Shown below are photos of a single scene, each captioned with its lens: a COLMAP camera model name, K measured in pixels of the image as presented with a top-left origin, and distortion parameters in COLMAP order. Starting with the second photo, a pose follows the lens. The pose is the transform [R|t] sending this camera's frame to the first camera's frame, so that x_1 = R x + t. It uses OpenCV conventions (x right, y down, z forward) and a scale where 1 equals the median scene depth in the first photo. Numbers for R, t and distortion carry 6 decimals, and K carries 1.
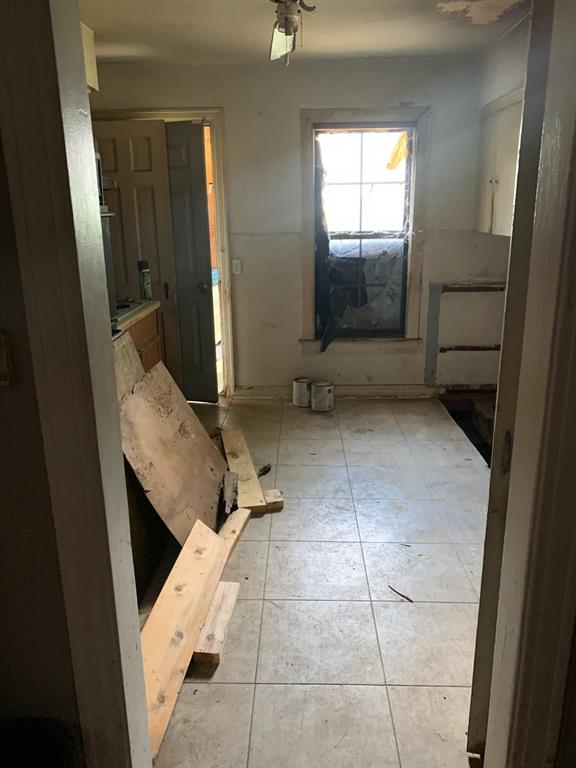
lens RADIAL K [[590.3, 0, 284.8], [0, 590.3, 380.9], [0, 0, 1]] dist [0.007479, -0.007159]
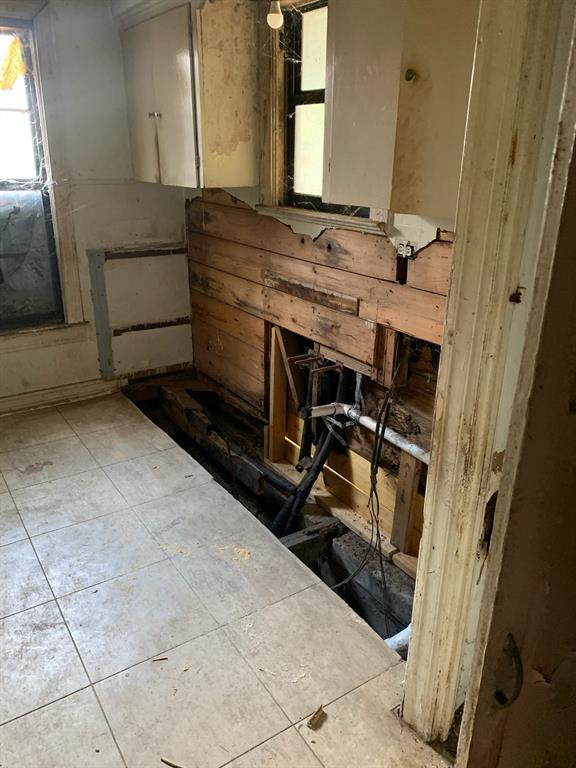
lens RADIAL K [[590.3, 0, 284.8], [0, 590.3, 380.9], [0, 0, 1]] dist [0.007479, -0.007159]
pose [[0.819515, -0.180892, 0.543759, 0.007198], [0.135995, 0.983156, 0.122103, -0.056731], [-0.556688, -0.026116, 0.830311, 0.216113]]
